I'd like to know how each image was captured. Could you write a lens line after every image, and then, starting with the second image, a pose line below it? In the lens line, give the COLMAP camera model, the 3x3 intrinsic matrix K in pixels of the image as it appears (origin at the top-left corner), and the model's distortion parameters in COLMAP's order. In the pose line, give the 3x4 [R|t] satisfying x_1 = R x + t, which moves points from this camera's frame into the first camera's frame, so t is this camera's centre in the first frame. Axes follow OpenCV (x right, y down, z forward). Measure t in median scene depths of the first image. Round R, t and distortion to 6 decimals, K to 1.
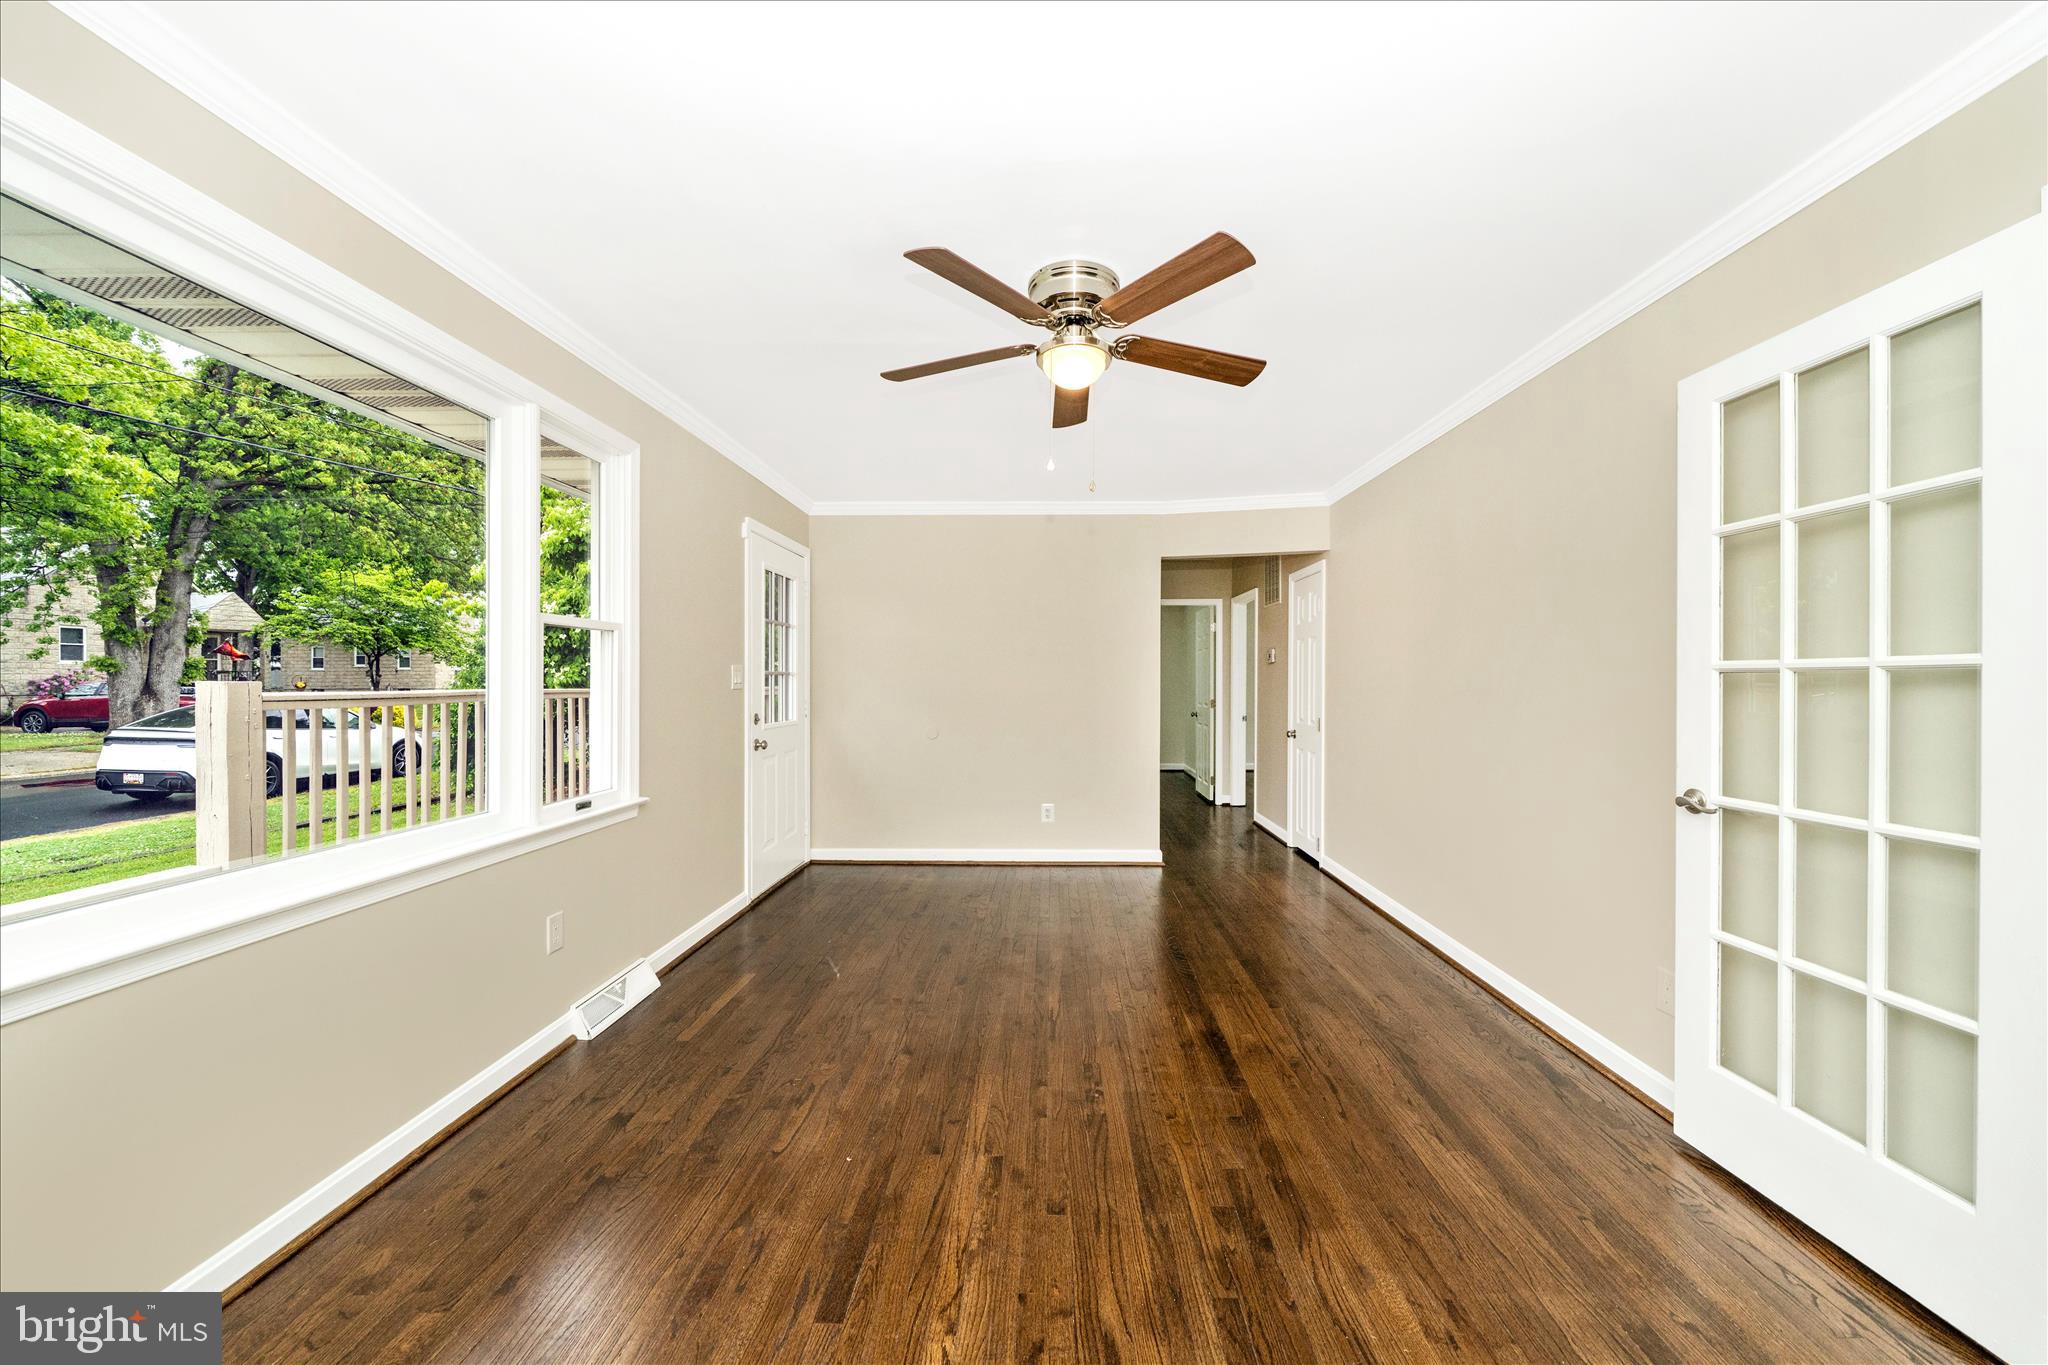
lens RADIAL K [[744.4, 0, 1027.8], [0, 744.4, 685.9], [0, 0, 1]] dist [-0.001081, -0.000217]
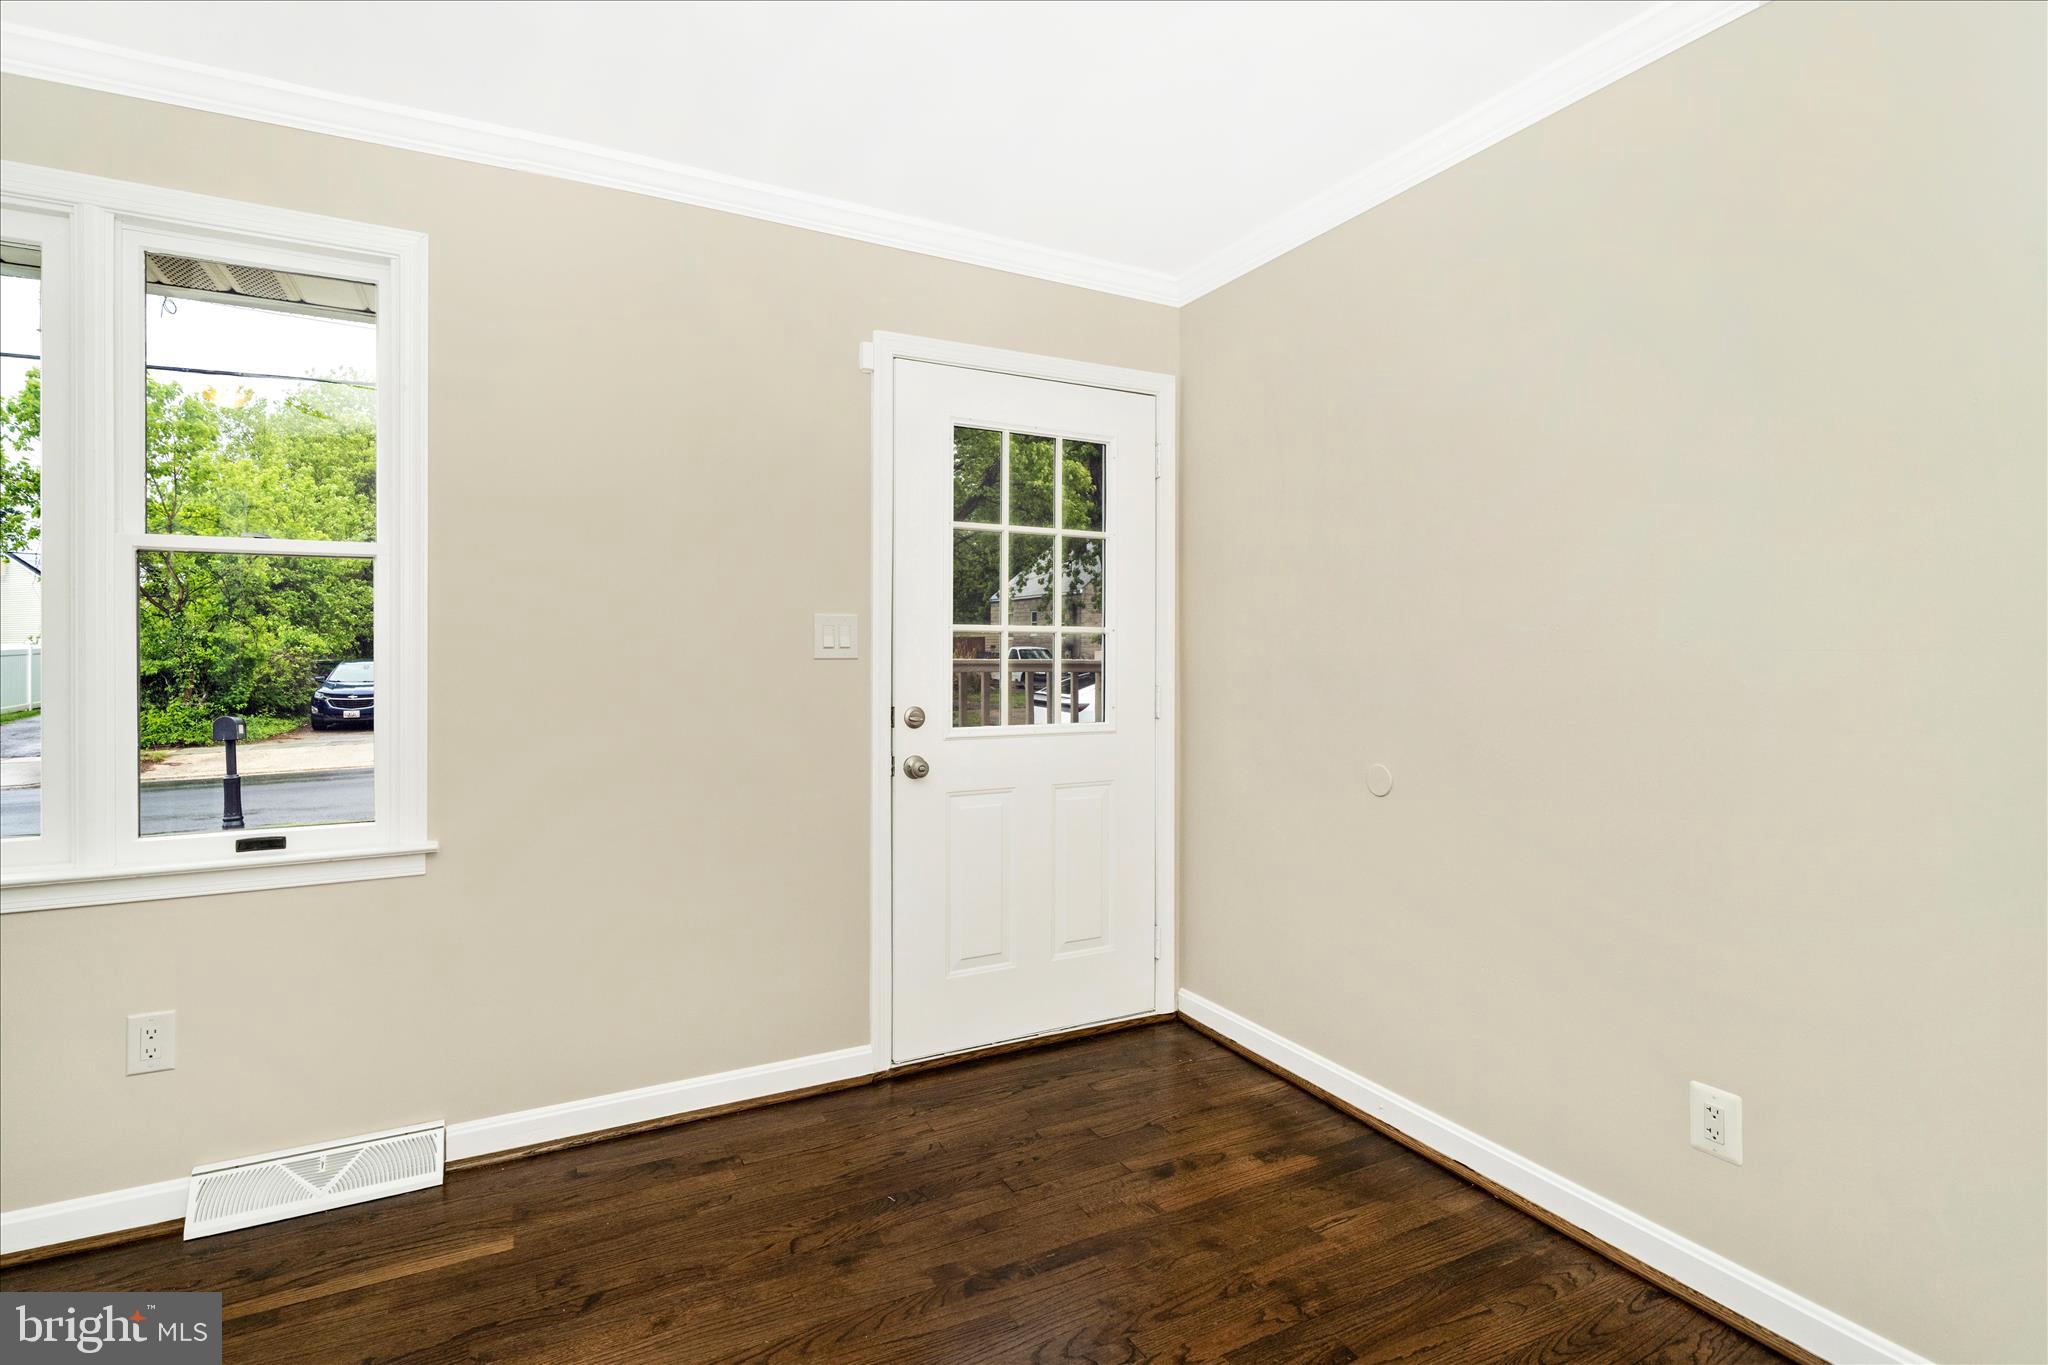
lens RADIAL K [[975.8, 0, 1022.3], [0, 975.8, 658.9], [0, 0, 1]] dist [0.001911, 0.000164]
pose [[0.501193, 0.005474, -0.865318, 0.483745], [-0.006471, 0.999976, 0.002578, 0.004374], [0.865312, 0.004307, 0.501216, 1.359594]]
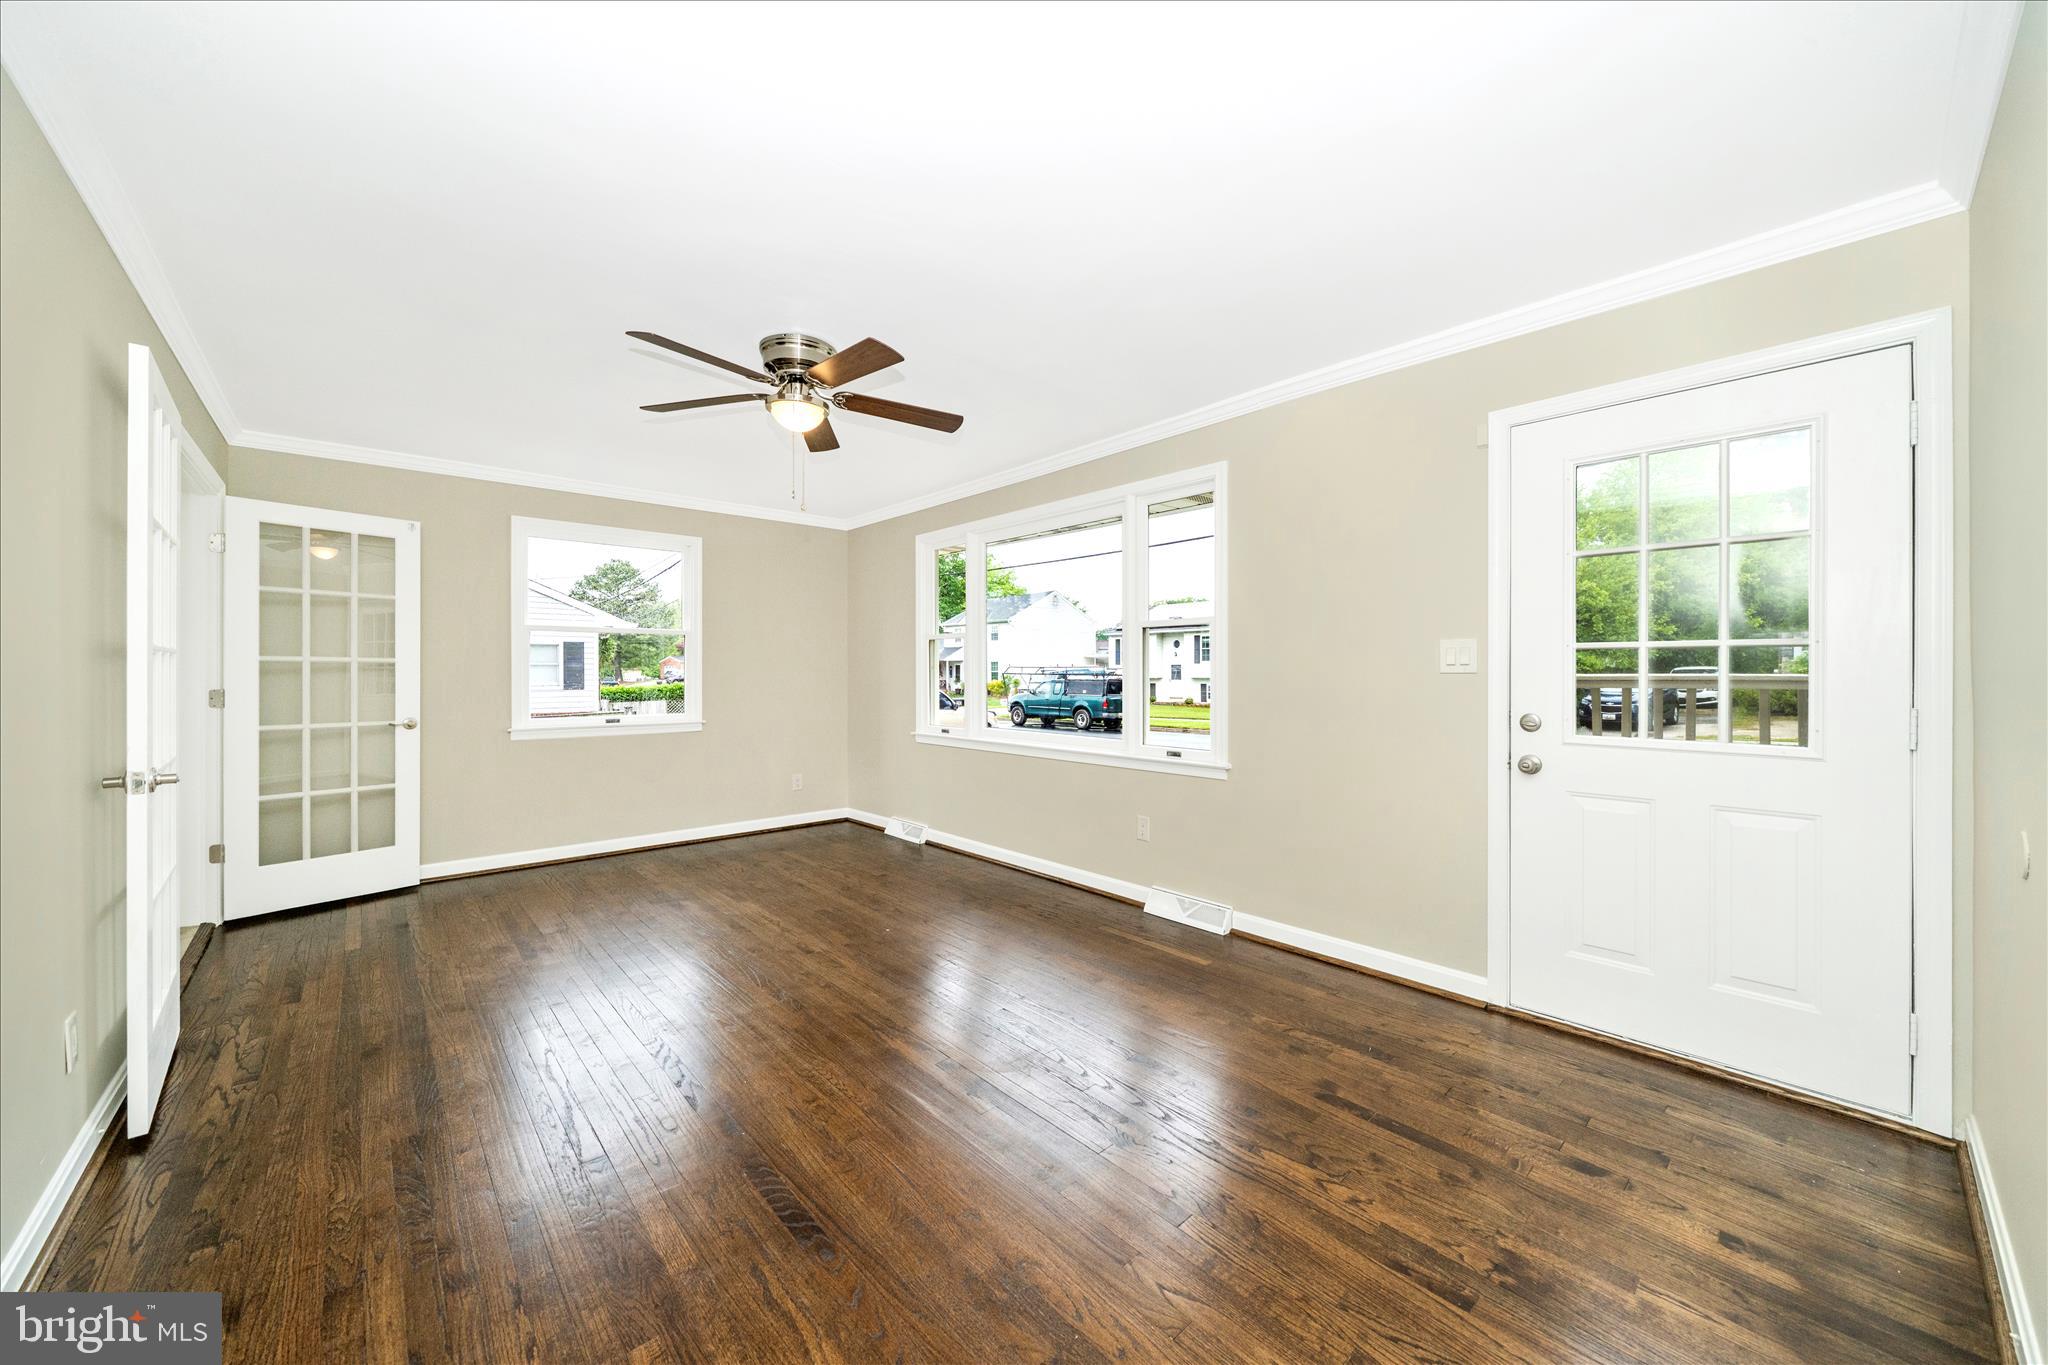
lens RADIAL K [[737.5, 0, 1045.7], [0, 737.5, 672.8], [0, 0, 1]] dist [-0.000344, -0.000089]
pose [[-0.698508, 0.003338, -0.715595, 0.655169], [-0.002282, 0.999974, 0.006893, 0.001375], [0.715599, 0.006448, -0.698482, 2.133993]]
